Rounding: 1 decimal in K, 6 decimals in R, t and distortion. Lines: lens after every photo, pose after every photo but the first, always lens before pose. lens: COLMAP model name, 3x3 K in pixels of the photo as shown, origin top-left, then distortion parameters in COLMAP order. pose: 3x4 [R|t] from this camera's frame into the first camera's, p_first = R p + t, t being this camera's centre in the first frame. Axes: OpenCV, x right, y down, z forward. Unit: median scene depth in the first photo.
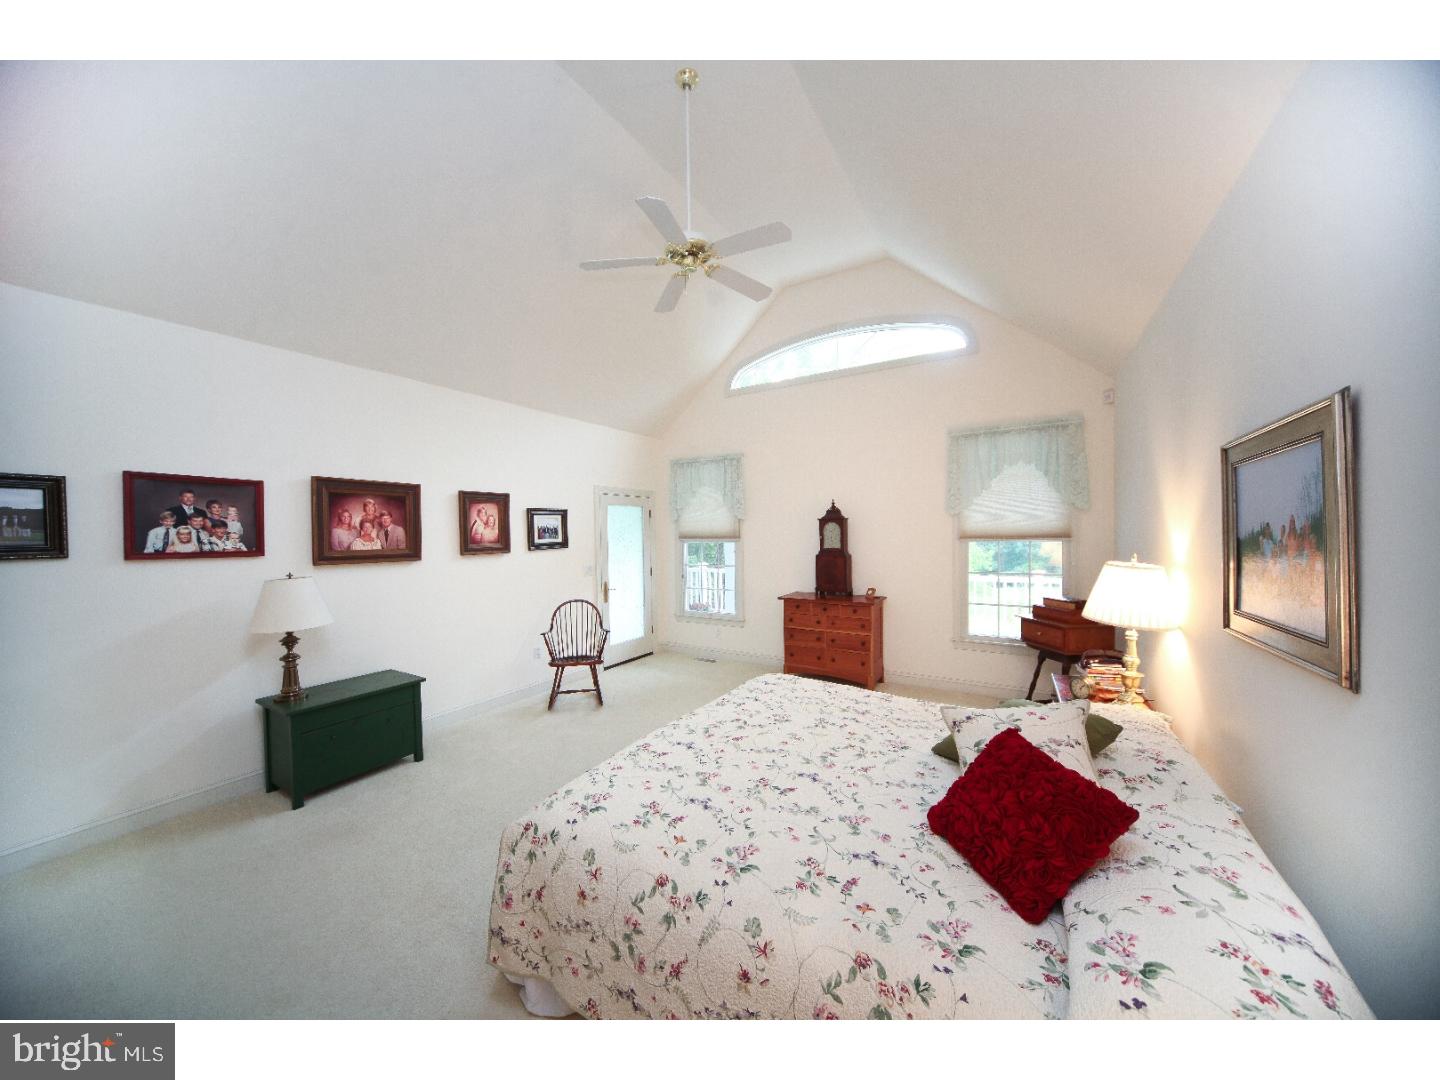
lens RADIAL K [[495.3, 0, 717.3], [0, 495.3, 542.5], [0, 0, 1]] dist [-0.010013, -0.000117]
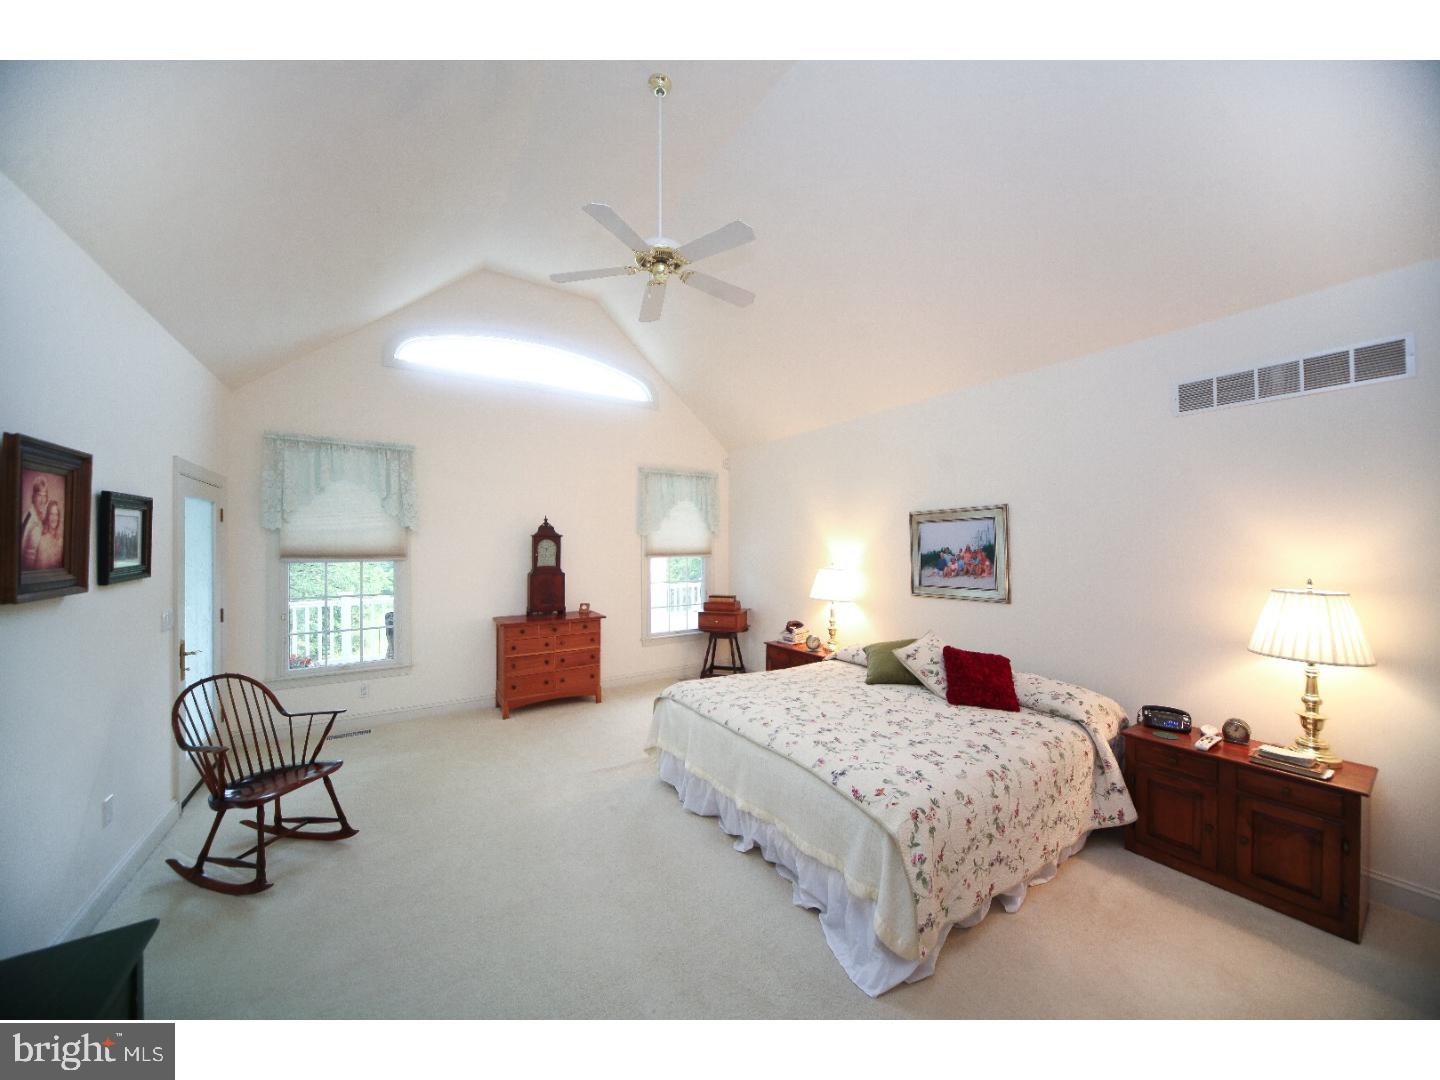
lens RADIAL K [[495.3, 0, 717.3], [0, 495.3, 542.5], [0, 0, 1]] dist [-0.010013, -0.000117]
pose [[0.429435, 0.019795, 0.902881, -0.571164], [0.013403, 0.999510, -0.028288, -0.003221], [-0.902998, 0.024249, 0.428959, 0.328807]]
